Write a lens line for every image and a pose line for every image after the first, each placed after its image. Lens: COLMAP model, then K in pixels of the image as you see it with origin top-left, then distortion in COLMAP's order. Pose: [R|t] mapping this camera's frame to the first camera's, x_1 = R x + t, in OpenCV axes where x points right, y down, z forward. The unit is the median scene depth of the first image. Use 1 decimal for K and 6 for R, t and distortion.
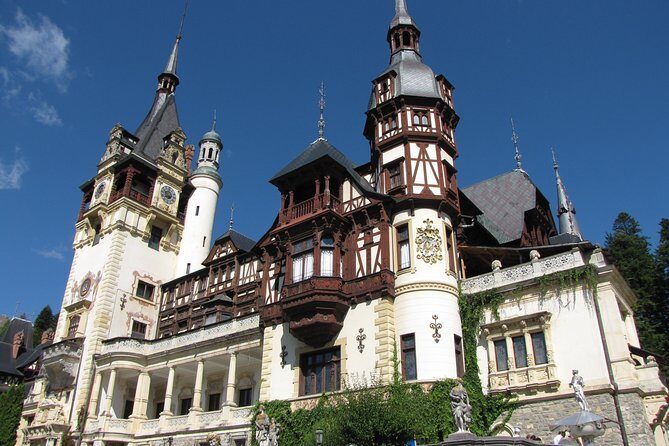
lens RADIAL K [[536.5, 0, 349.9], [0, 536.5, 233.6], [0, 0, 1]] dist [-0.110272, -0.000801]
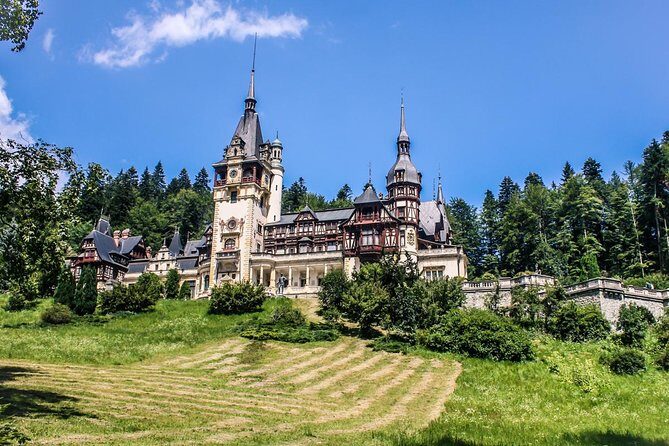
lens RADIAL K [[536.5, 0, 349.9], [0, 536.5, 233.6], [0, 0, 1]] dist [-0.110272, -0.000801]
pose [[0.943174, 0.114051, 0.312116, -1.043018], [-0.170033, 0.972622, 0.158412, -0.397359], [-0.285504, -0.202480, 0.936744, -1.608534]]
